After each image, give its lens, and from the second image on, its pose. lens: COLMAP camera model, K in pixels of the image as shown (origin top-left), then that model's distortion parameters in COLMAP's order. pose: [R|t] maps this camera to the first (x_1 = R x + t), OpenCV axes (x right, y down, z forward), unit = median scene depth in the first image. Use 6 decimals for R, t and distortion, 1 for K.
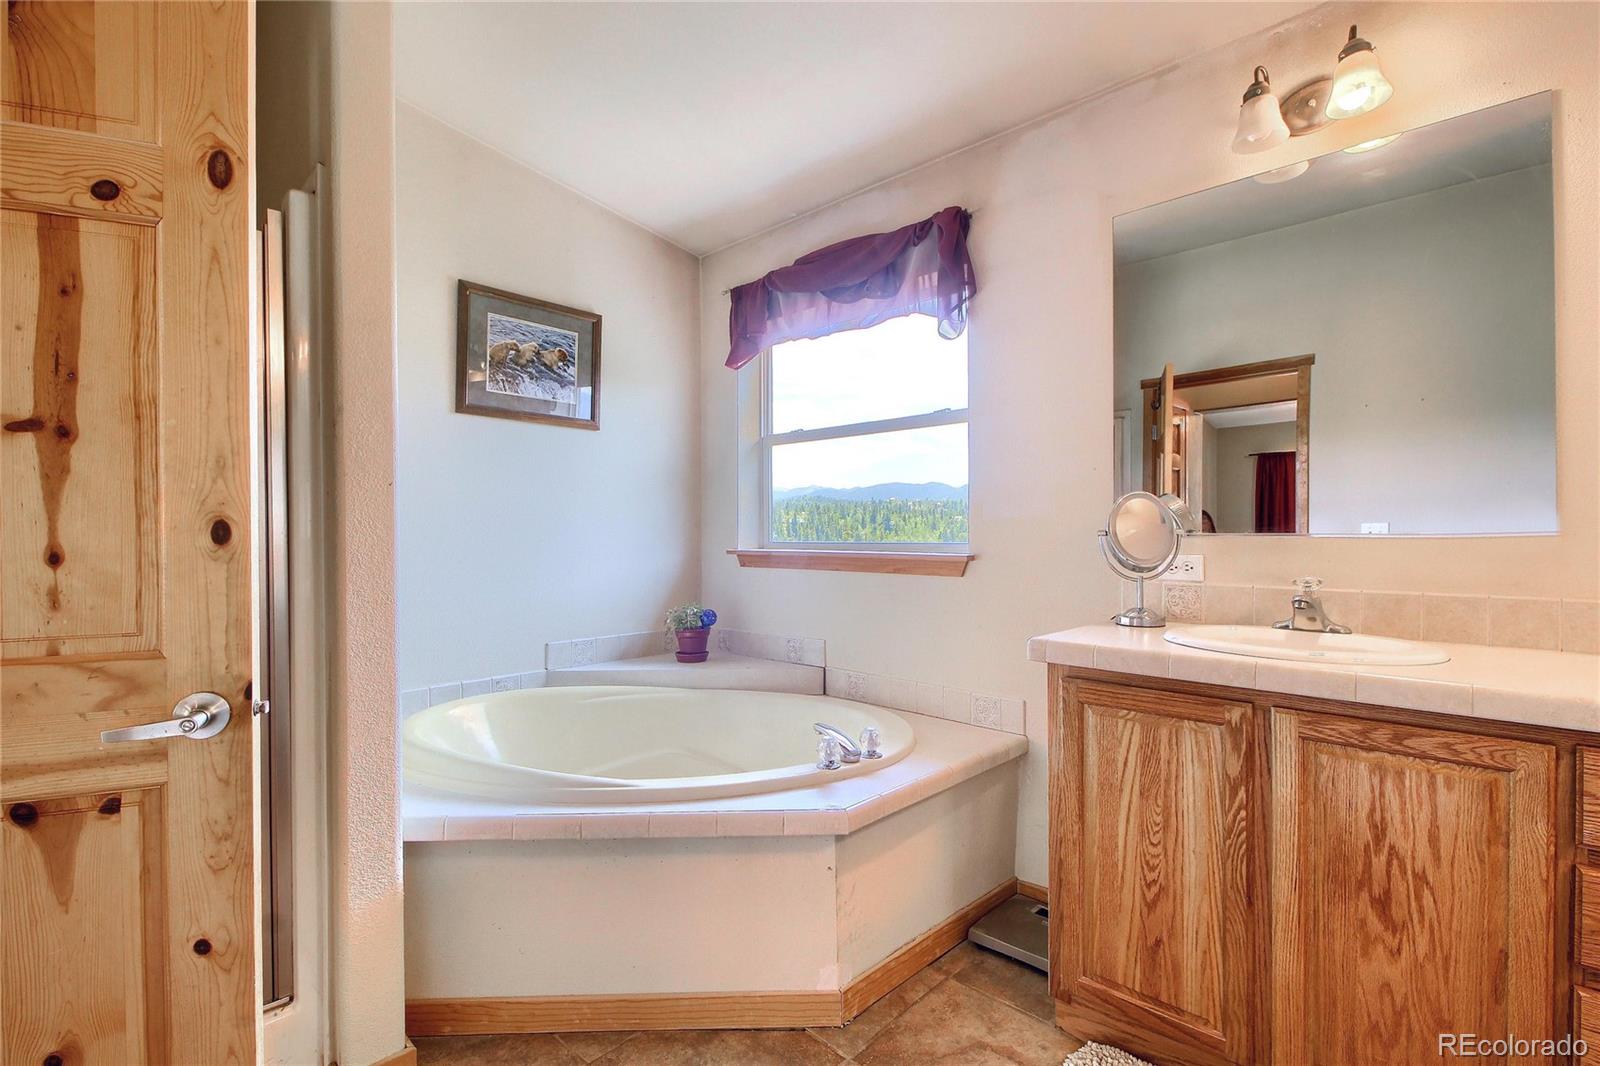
lens RADIAL K [[746.6, 0, 793.0], [0, 746.6, 531.5], [0, 0, 1]] dist [0.017829, -0.012602]
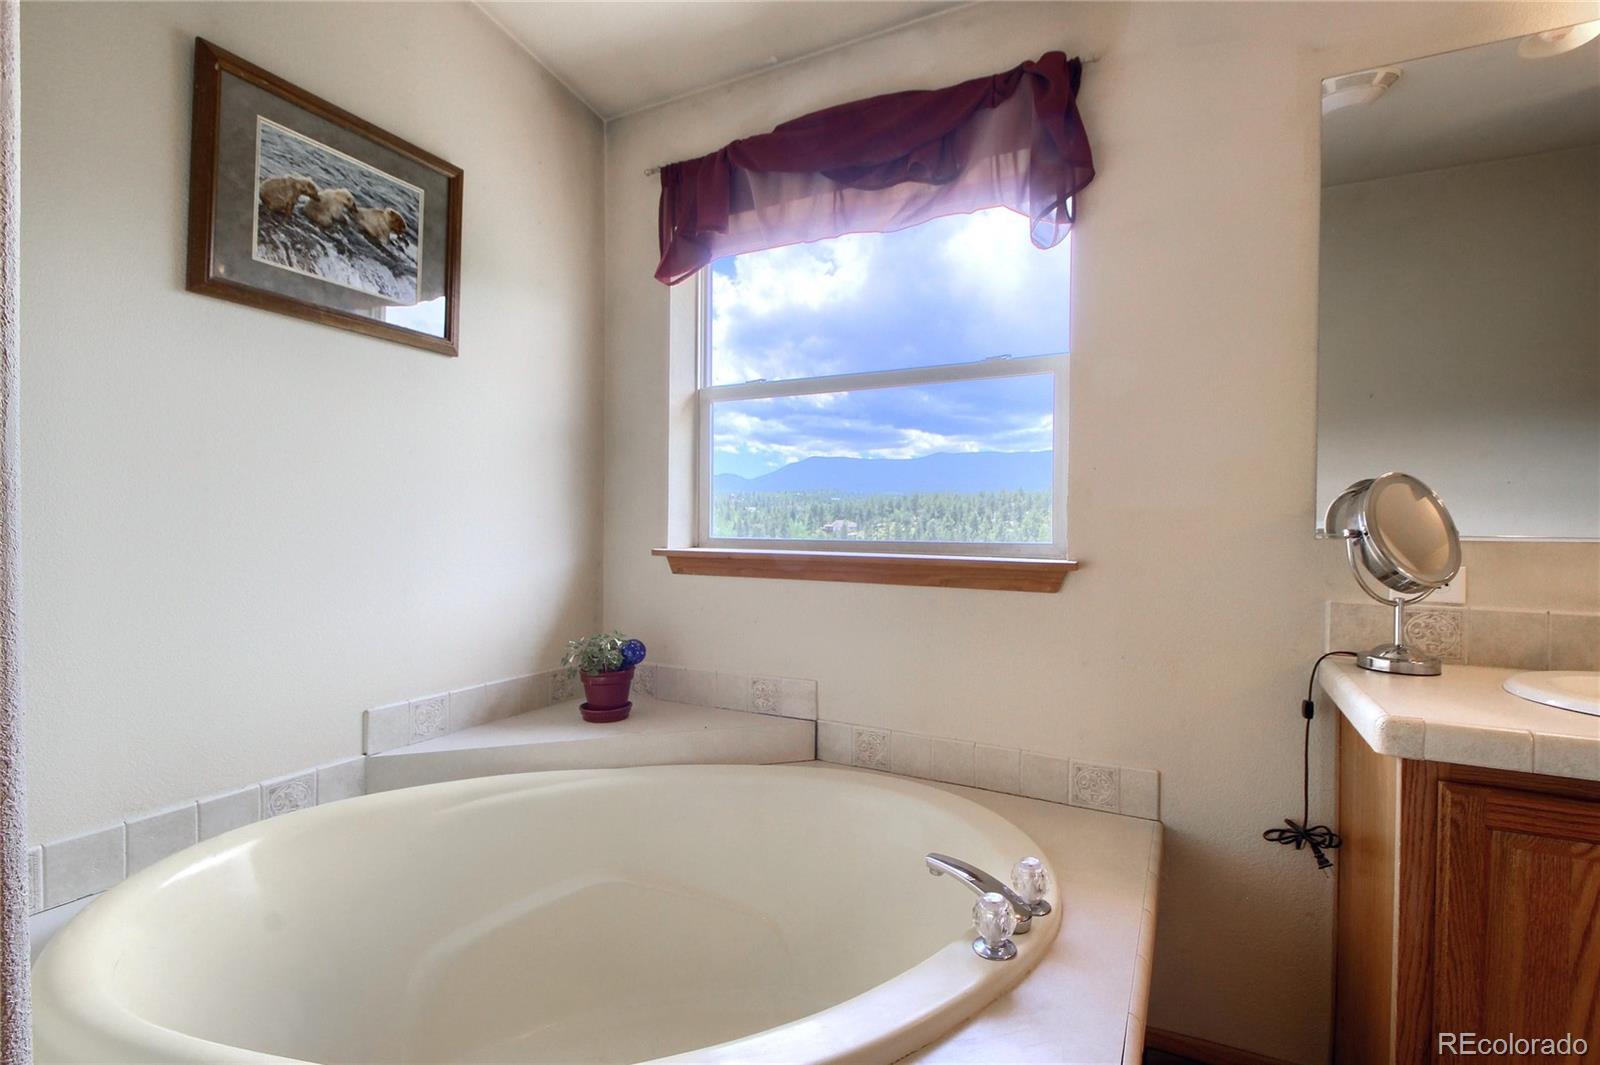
lens RADIAL K [[746.6, 0, 796.6], [0, 746.6, 531.4], [0, 0, 1]] dist [0.017829, -0.012602]
pose [[0.959666, 0.008570, 0.281012, -0.207001], [-0.012176, 0.999864, 0.011089, -0.001703], [-0.280878, -0.014063, 0.959640, 0.412734]]
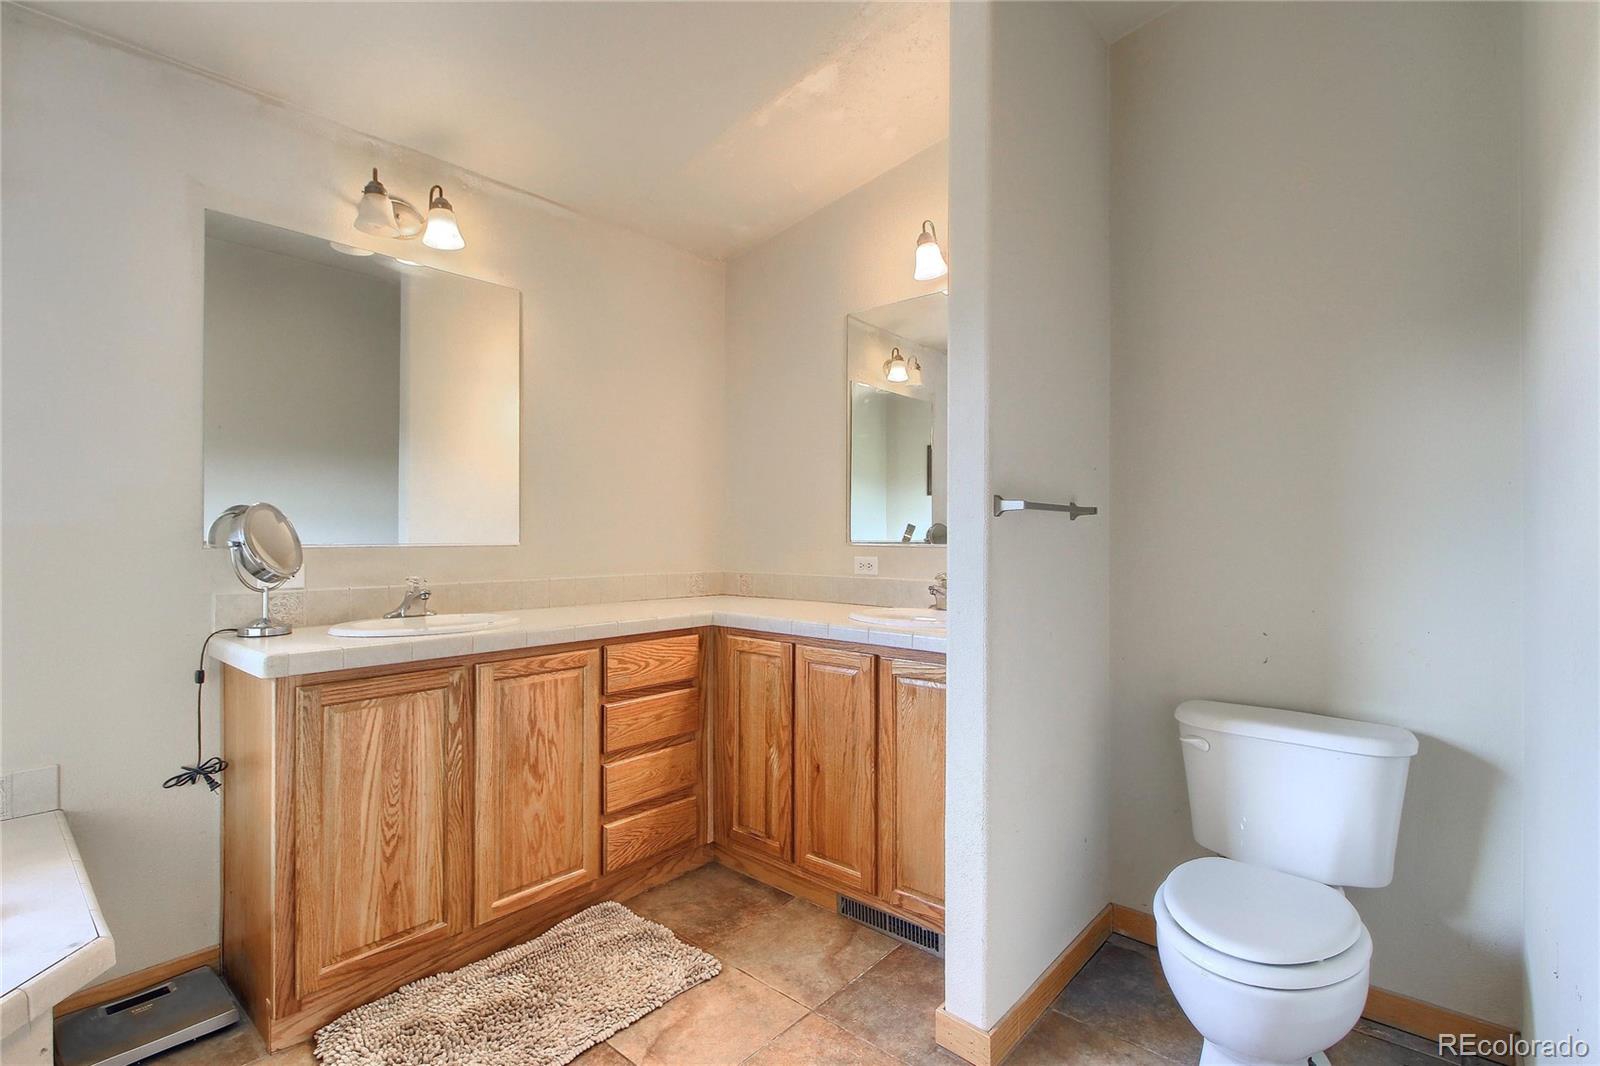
lens RADIAL K [[746.6, 0, 811.3], [0, 746.6, 527.9], [0, 0, 1]] dist [0.017829, -0.012602]
pose [[-0.050059, 0.012695, 0.998666, -0.486303], [0.004238, 0.999913, -0.012498, -0.003453], [-0.998737, 0.003606, -0.050109, 0.256770]]
